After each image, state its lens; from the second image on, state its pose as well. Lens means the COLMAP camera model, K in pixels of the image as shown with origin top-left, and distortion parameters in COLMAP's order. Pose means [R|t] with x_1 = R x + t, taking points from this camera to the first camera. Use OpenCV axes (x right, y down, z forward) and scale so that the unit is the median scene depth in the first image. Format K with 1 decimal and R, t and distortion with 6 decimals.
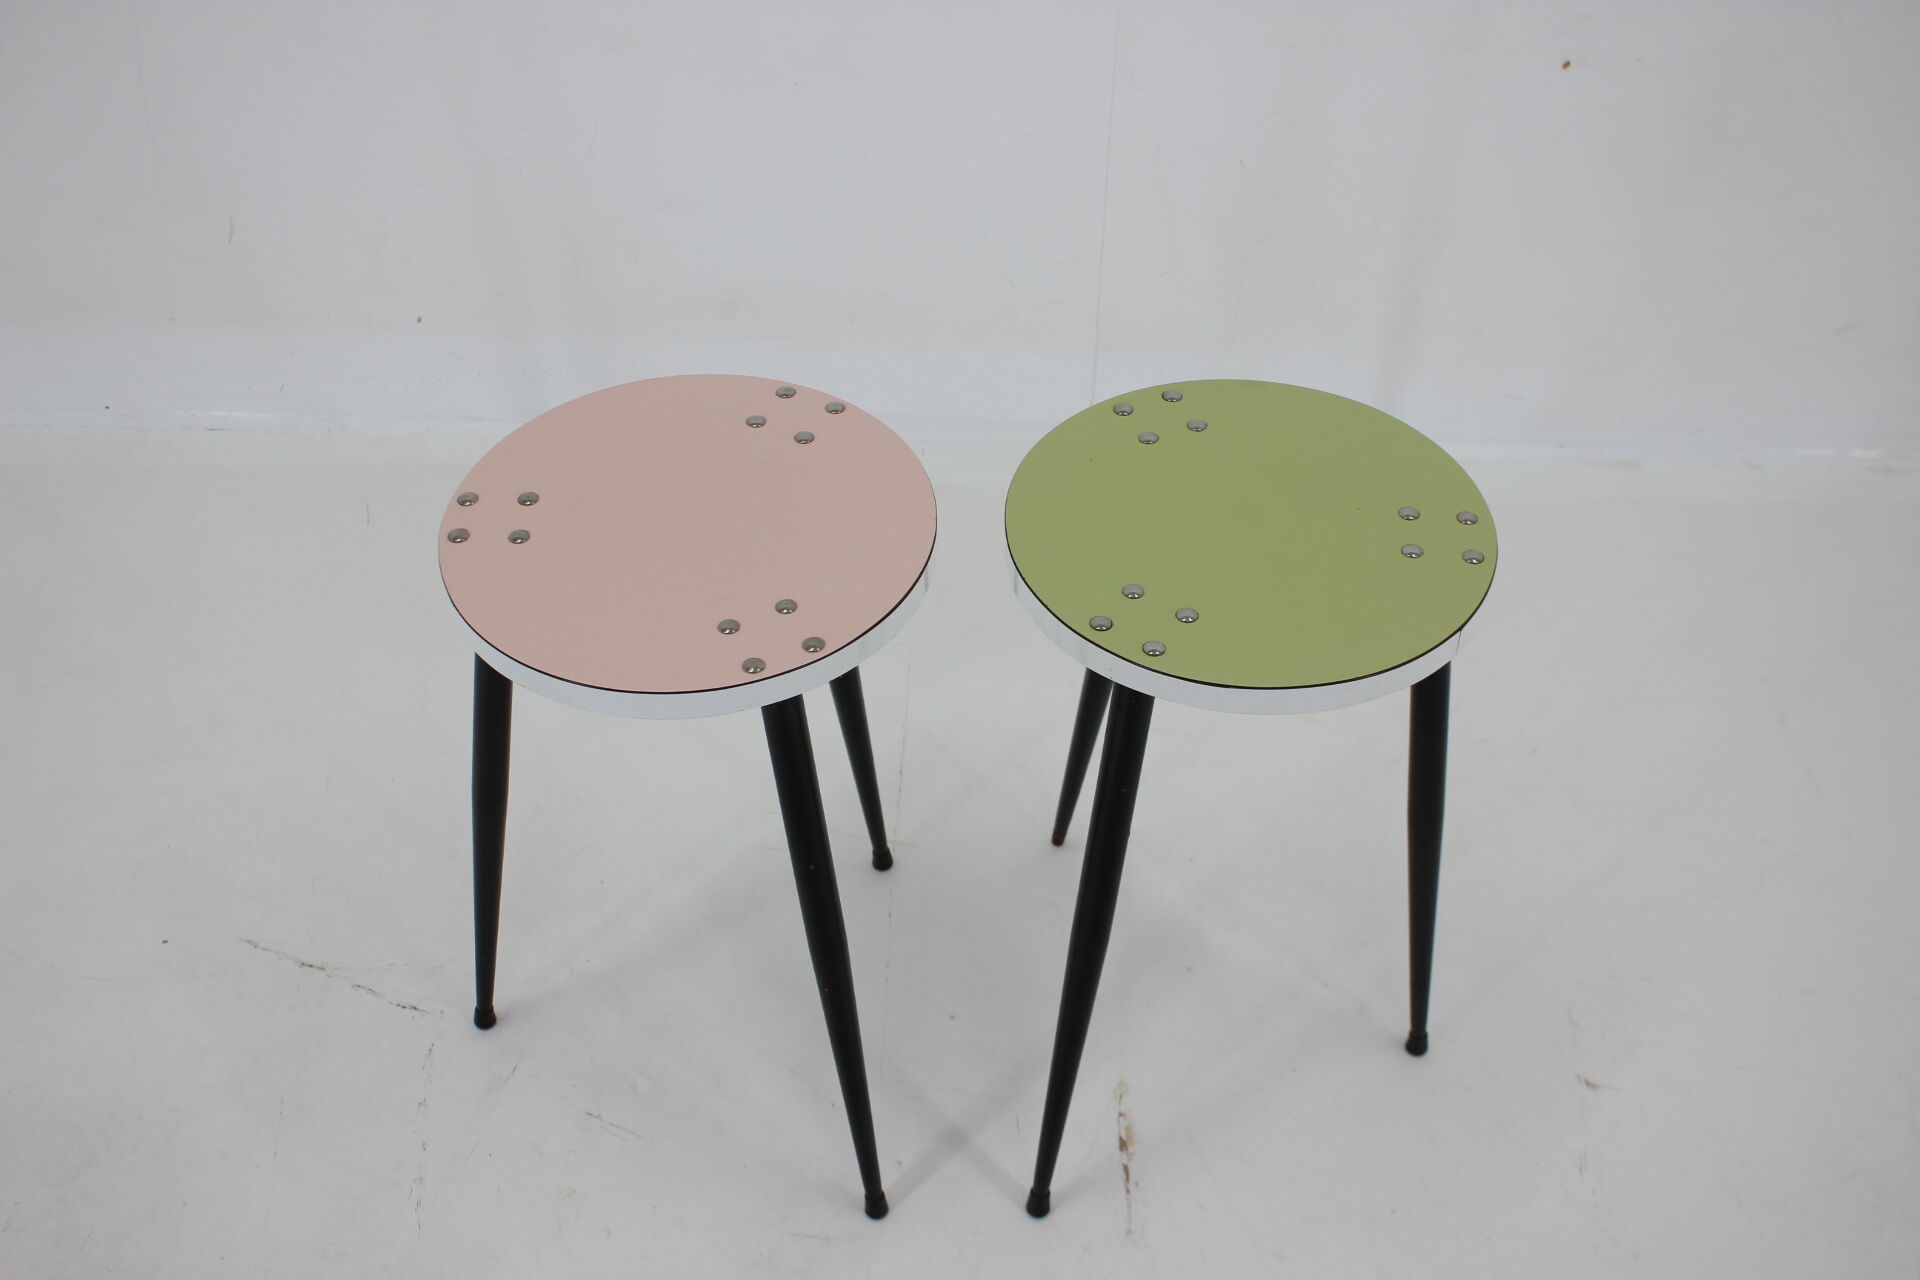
lens RADIAL K [[1991.9, 0, 982.4], [0, 1991.9, 640.3], [0, 0, 1]] dist [-0.126313, 0.118313]
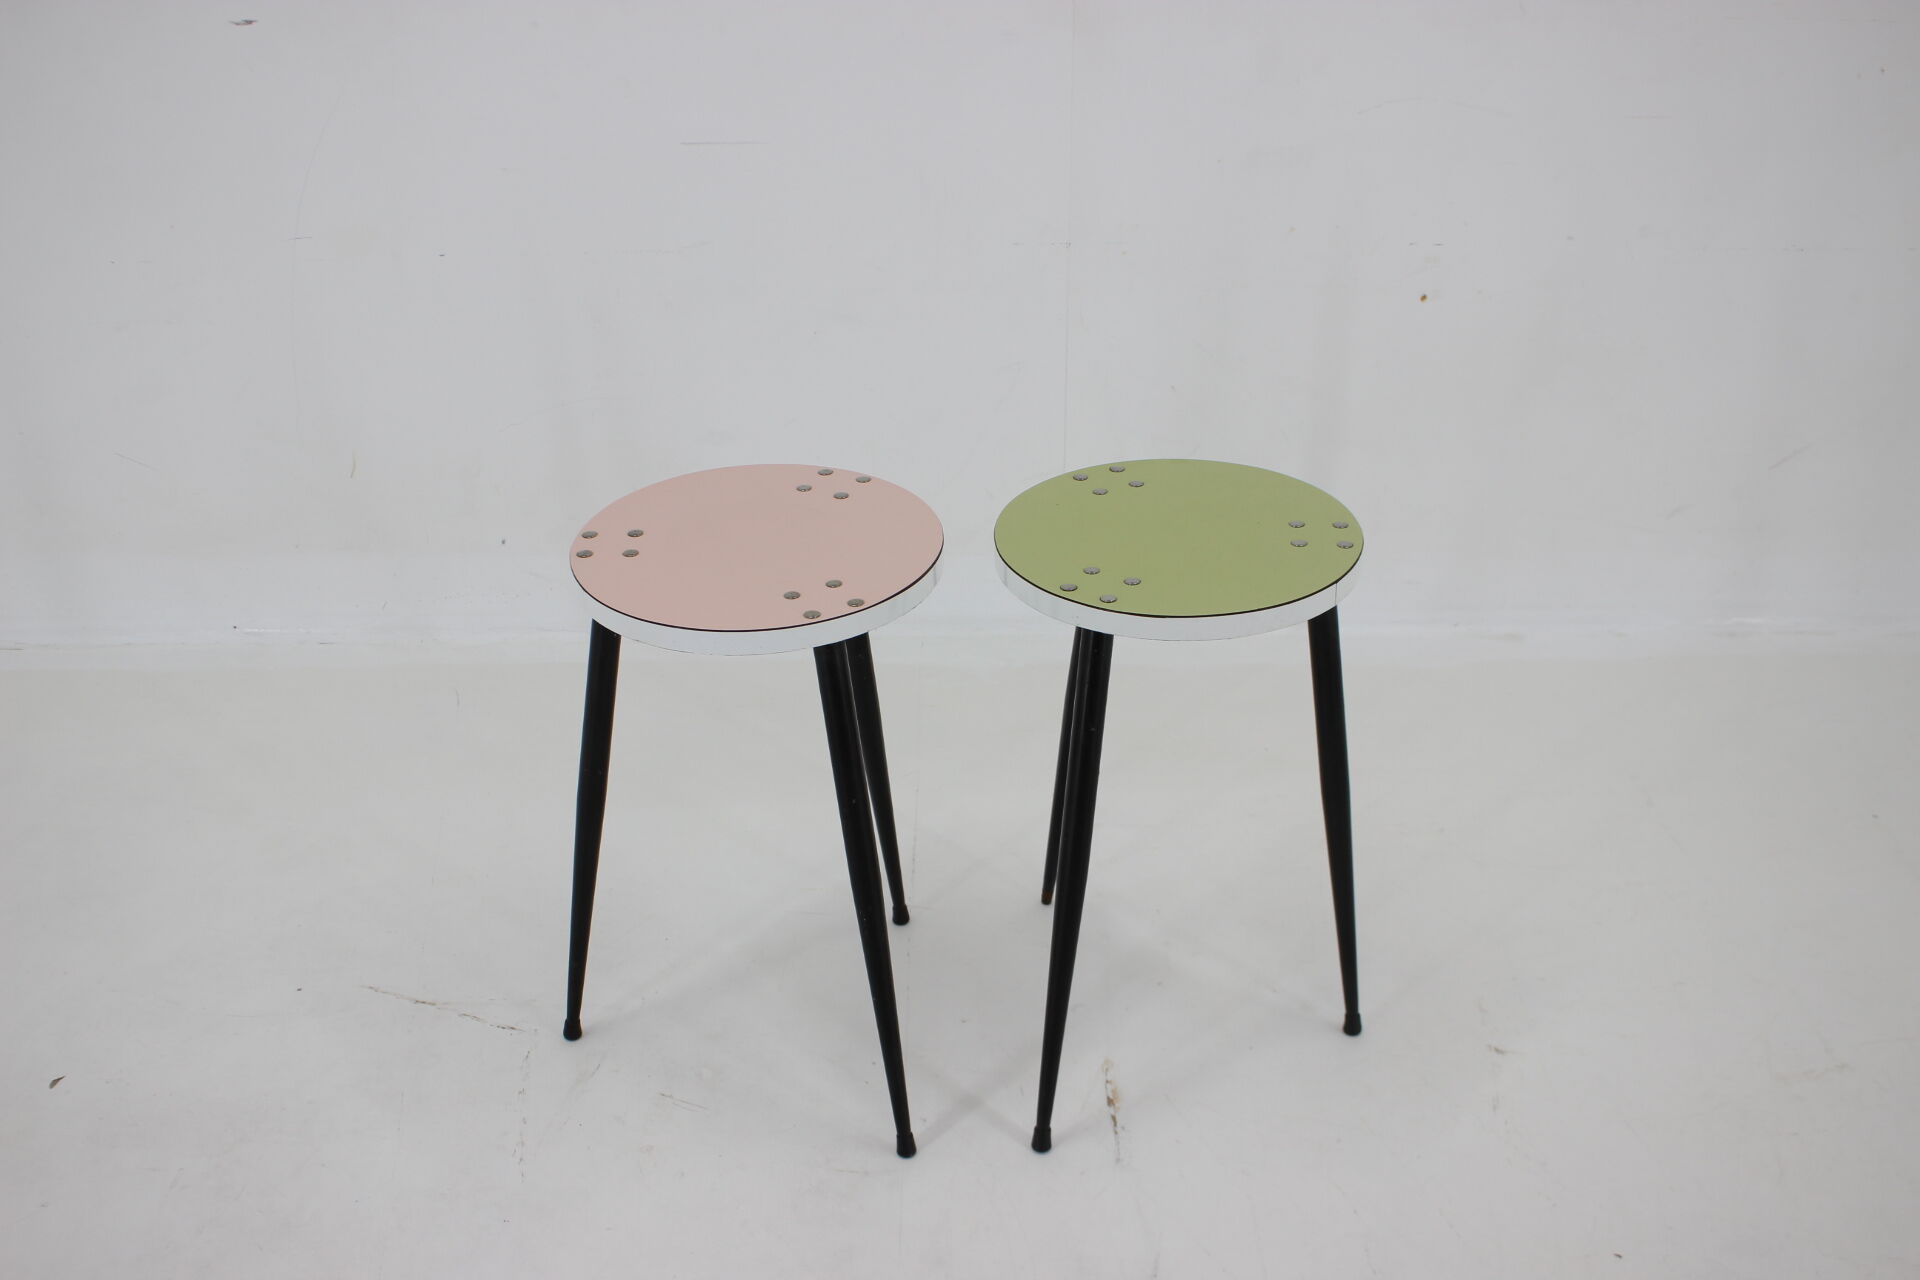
lens RADIAL K [[1991.9, 0, 982.4], [0, 1991.9, 640.3], [0, 0, 1]] dist [-0.126313, 0.118313]
pose [[0.999427, -0.030842, 0.013930, -0.014624], [0.033284, 0.970246, -0.239821, 0.273807], [-0.006119, 0.240147, 0.970717, -0.233804]]
